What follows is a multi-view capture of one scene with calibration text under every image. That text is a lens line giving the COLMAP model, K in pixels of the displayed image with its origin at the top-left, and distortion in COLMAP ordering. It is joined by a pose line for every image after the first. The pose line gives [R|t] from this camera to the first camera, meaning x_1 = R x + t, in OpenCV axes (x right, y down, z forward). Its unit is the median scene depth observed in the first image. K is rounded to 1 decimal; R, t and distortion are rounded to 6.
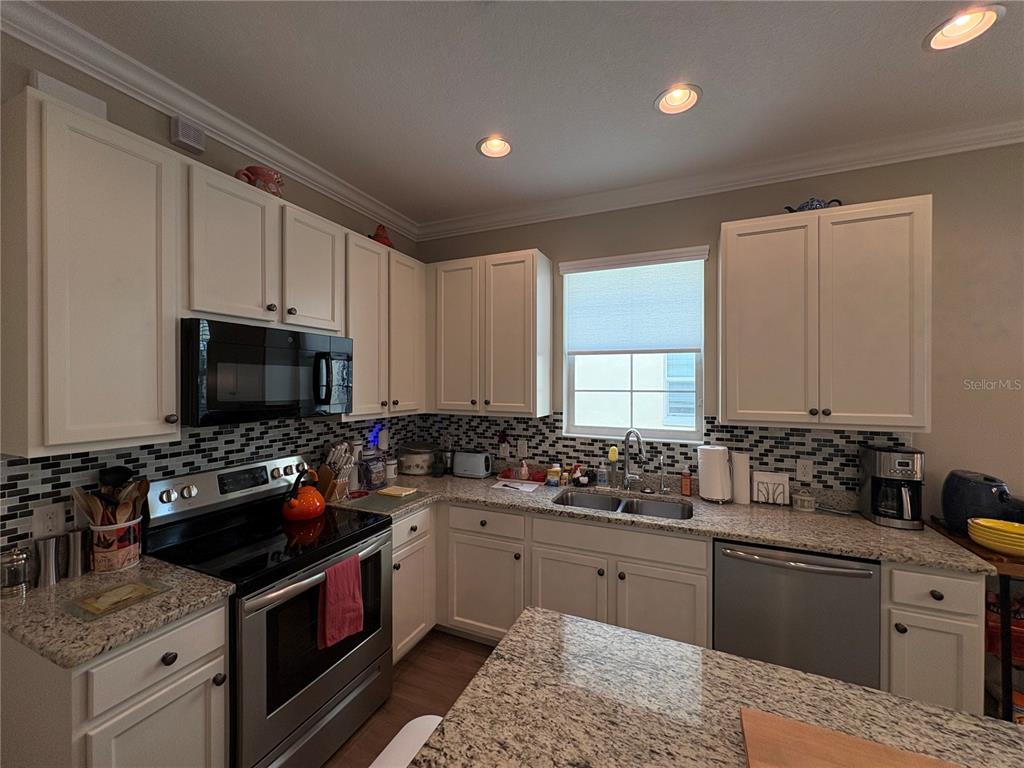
lens RADIAL K [[408.9, 0, 512.0], [0, 408.9, 384.0], [0, 0, 1]] dist [-0.000318, 0.000659]
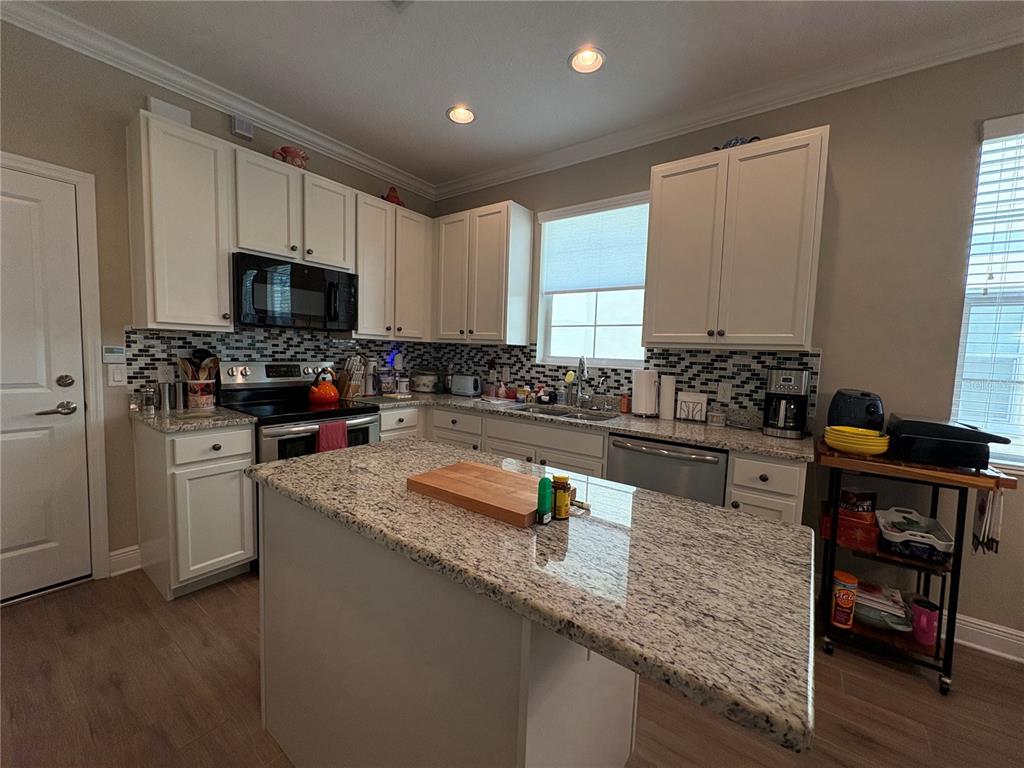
lens RADIAL K [[408.9, 0, 512.0], [0, 408.9, 384.0], [0, 0, 1]] dist [-0.000318, 0.000659]
pose [[0.975085, 0.048678, -0.216424, 0.382961], [-0.033013, 0.996605, 0.075419, 0.120552], [0.219360, -0.066395, 0.973382, -0.202337]]
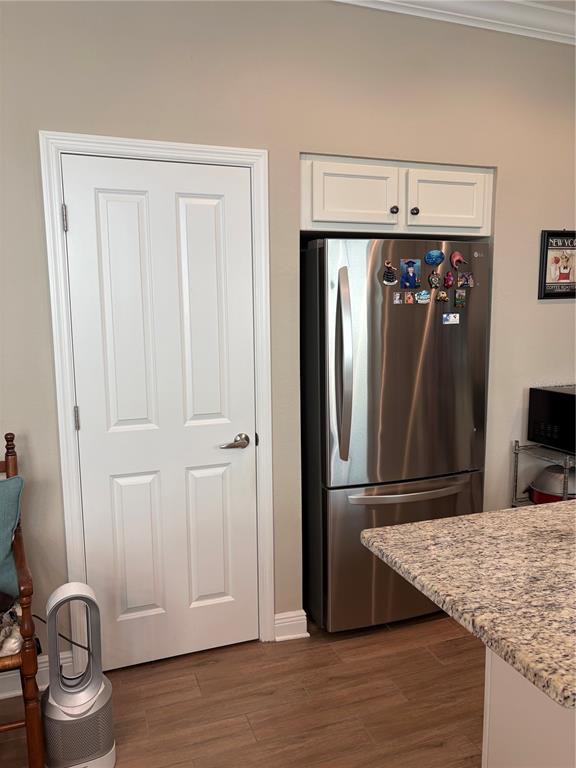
lens RADIAL K [[577.9, 0, 288.0], [0, 577.9, 384.0], [0, 0, 1]] dist [0.036383, -0.005320]
pose [[-0.725193, 0.093812, -0.682125, 0.979910], [0.006507, 0.991565, 0.129451, 0.045514], [0.688515, 0.089438, -0.719686, 0.409326]]
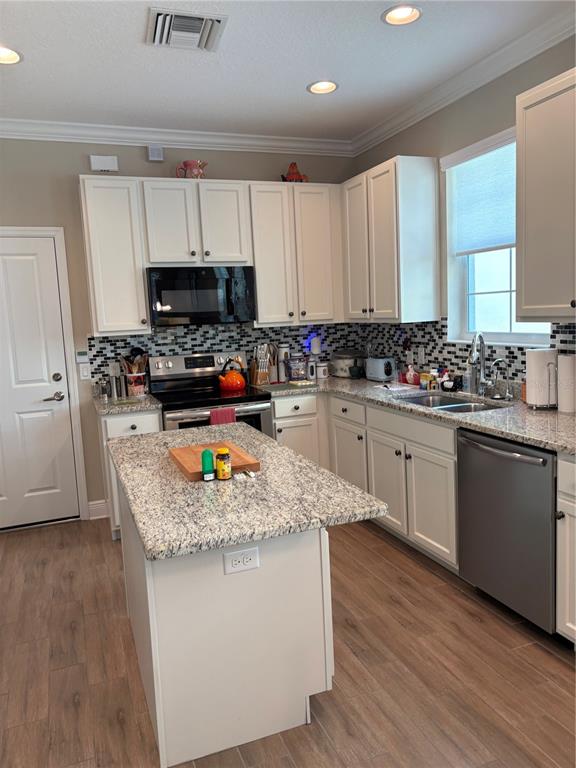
lens RADIAL K [[577.9, 0, 288.0], [0, 577.9, 384.0], [0, 0, 1]] dist [0.036383, -0.005320]
pose [[0.704534, 0.052404, -0.707733, 1.024503], [0.047094, 0.991619, 0.120306, 0.050905], [0.708106, -0.118090, 0.696162, -0.298470]]
